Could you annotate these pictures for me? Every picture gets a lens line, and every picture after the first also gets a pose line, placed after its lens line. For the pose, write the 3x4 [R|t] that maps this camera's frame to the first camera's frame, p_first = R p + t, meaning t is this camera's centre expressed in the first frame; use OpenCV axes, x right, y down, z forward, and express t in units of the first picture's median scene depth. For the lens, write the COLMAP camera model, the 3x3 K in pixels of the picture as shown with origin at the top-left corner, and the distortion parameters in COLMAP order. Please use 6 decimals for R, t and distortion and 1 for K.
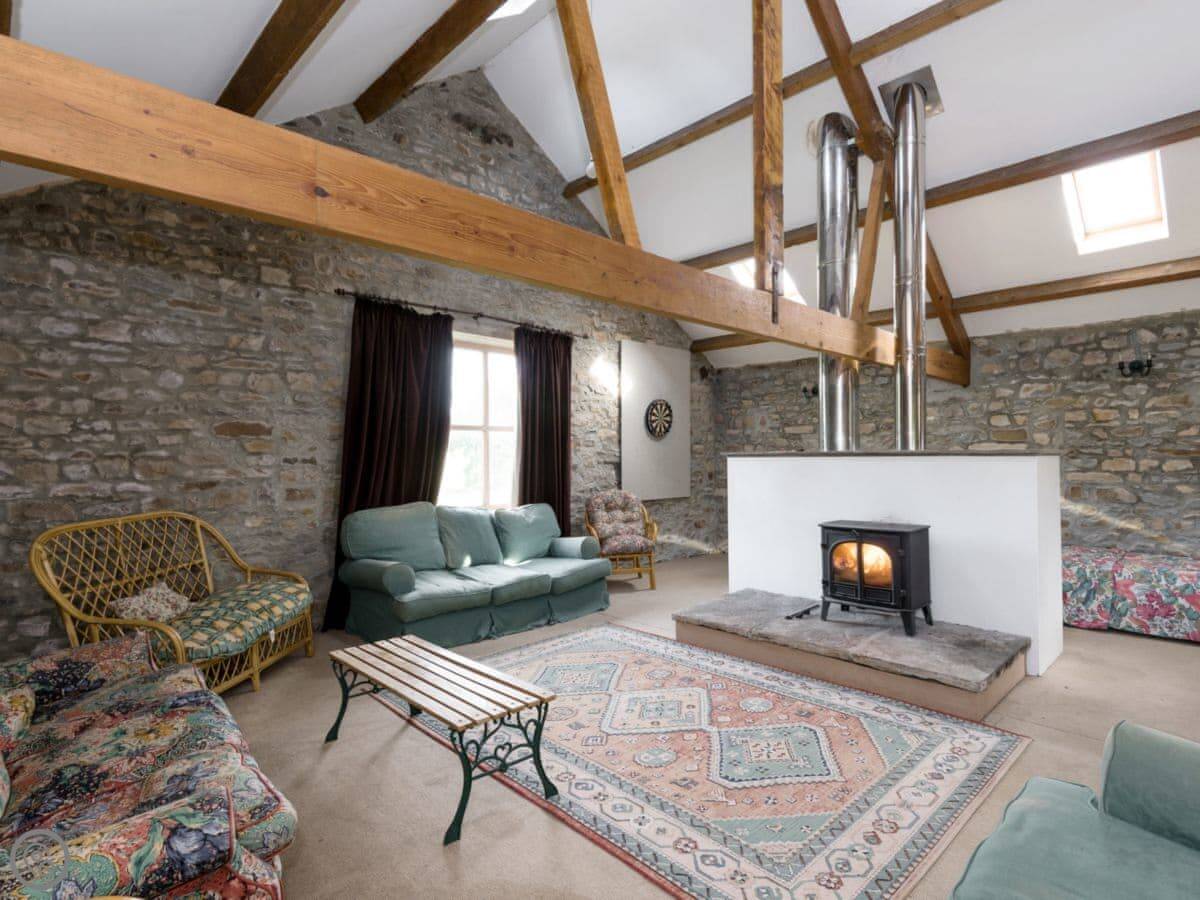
lens RADIAL K [[623.9, 0, 595.6], [0, 623.9, 448.0], [0, 0, 1]] dist [0.023008, -0.004476]
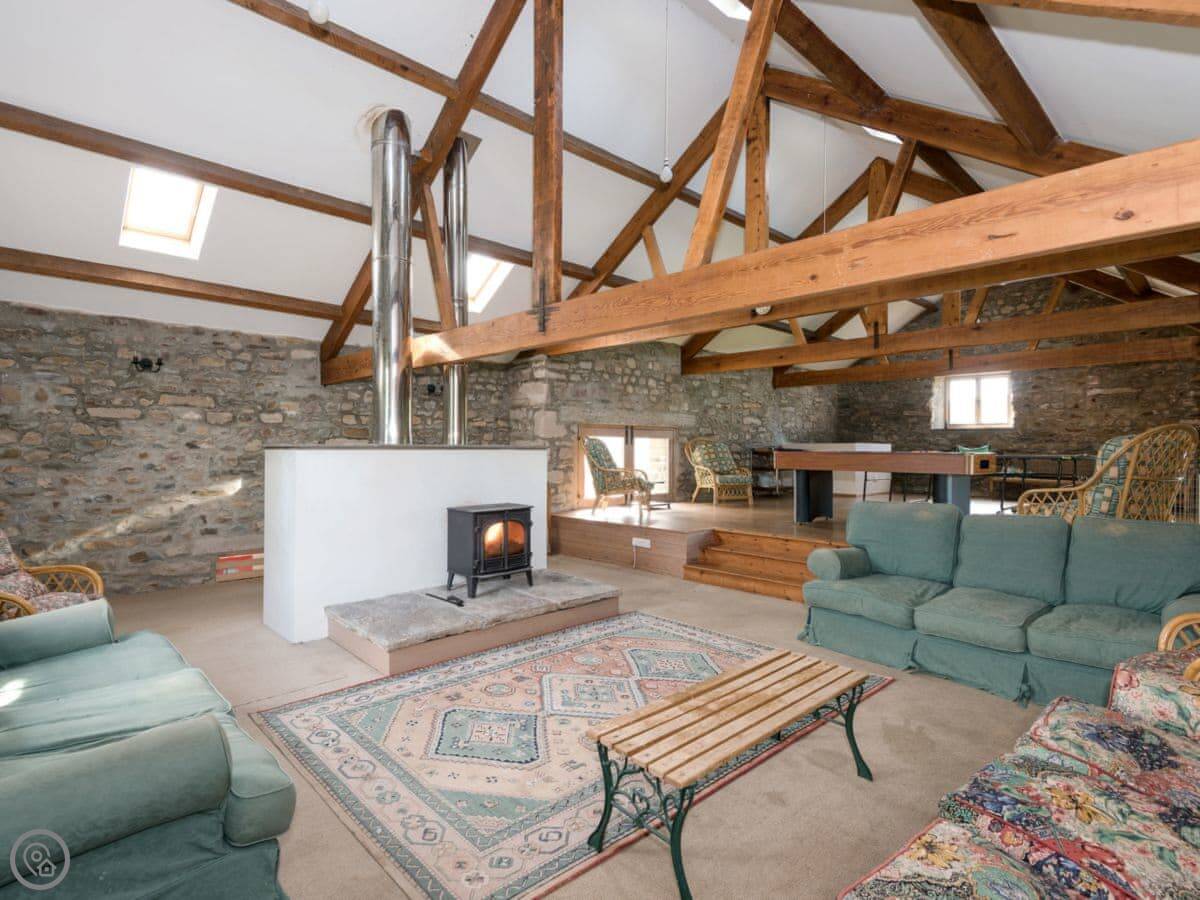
lens RADIAL K [[623.9, 0, 595.6], [0, 623.9, 451.7], [0, 0, 1]] dist [0.023008, -0.004476]
pose [[-0.004548, -0.001961, 0.999988, -0.932485], [-0.017548, 0.999844, 0.001881, 0.010593], [-0.999836, -0.017539, -0.004581, 0.995725]]
